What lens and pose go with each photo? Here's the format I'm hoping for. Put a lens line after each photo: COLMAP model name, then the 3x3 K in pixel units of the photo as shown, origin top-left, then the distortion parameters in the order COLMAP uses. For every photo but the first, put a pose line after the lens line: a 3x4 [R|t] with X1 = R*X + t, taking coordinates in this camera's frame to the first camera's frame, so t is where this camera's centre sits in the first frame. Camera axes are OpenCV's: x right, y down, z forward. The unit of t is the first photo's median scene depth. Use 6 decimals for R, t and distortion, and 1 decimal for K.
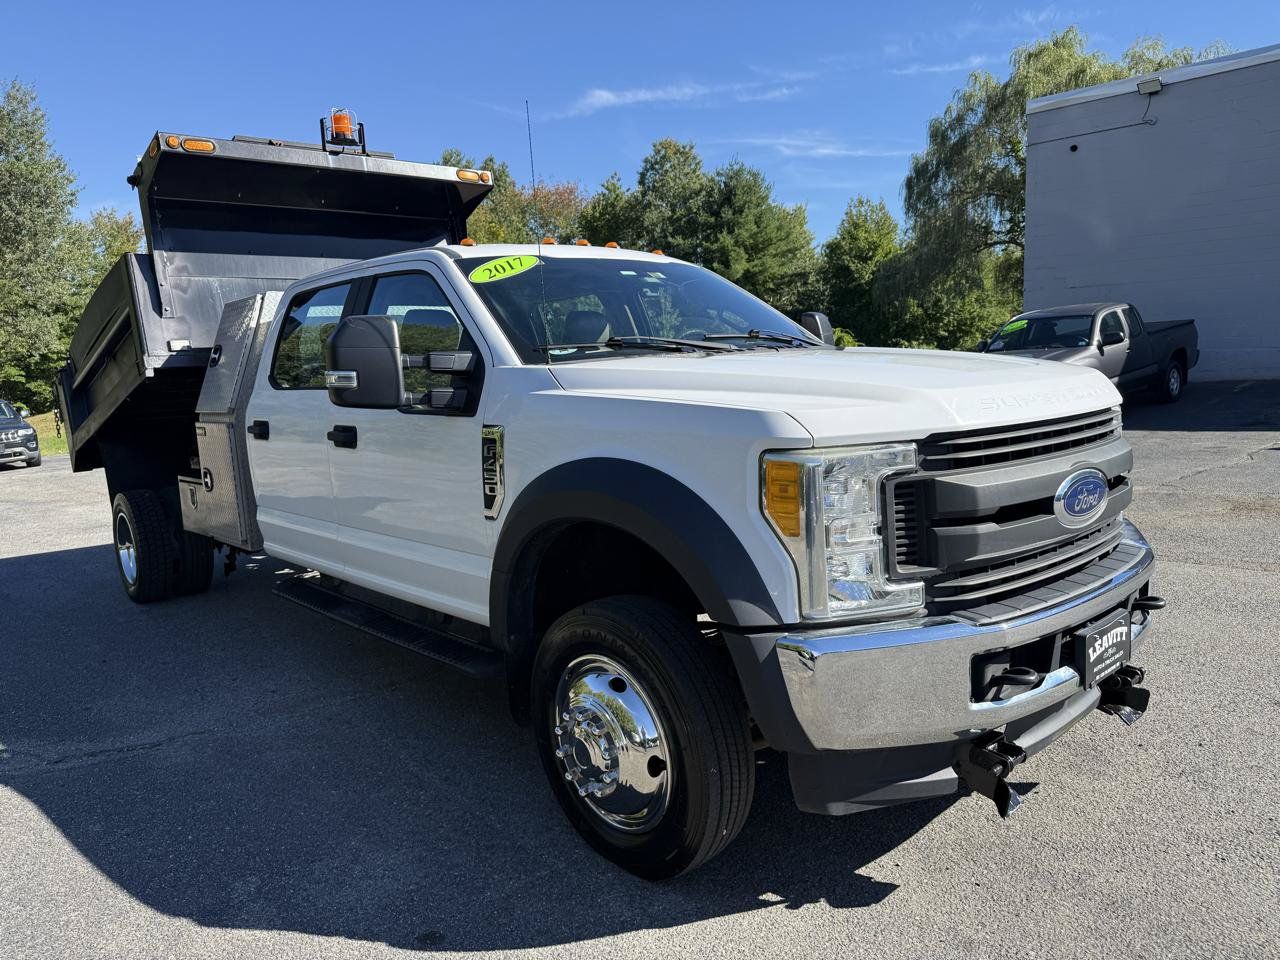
lens RADIAL K [[908.1, 0, 640.0], [0, 908.1, 480.0], [0, 0, 1]] dist [0.002715, -0.000429]
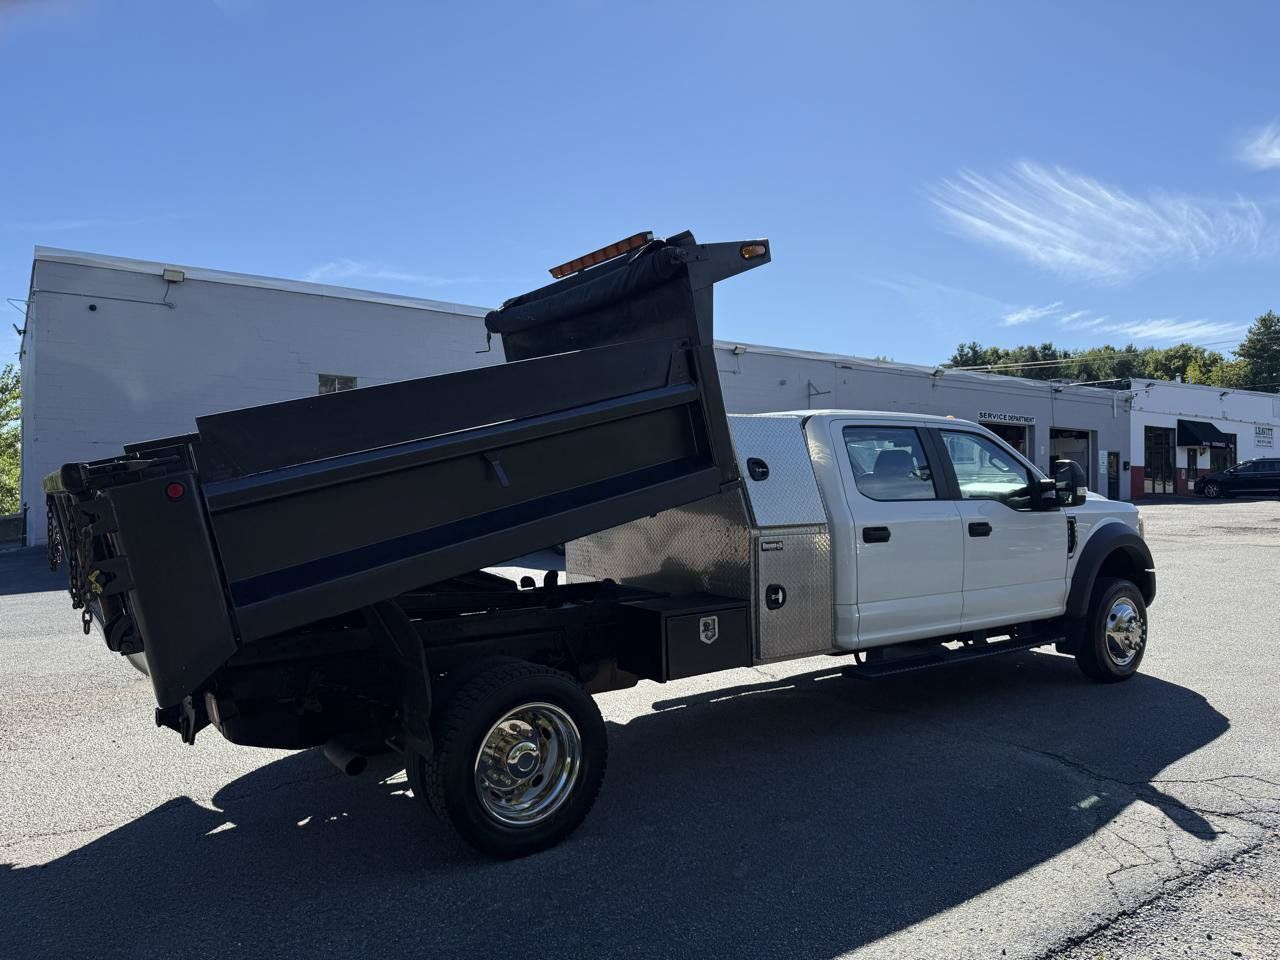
lens RADIAL K [[901.6, 0, 628.1], [0, 901.6, 475.9], [0, 0, 1]] dist [0.073302, -0.100206]
pose [[0.115806, 0.061953, 0.991338, -0.172797], [0.130505, 0.988452, -0.077018, -0.008498], [-0.984661, 0.138294, 0.106384, 0.125186]]
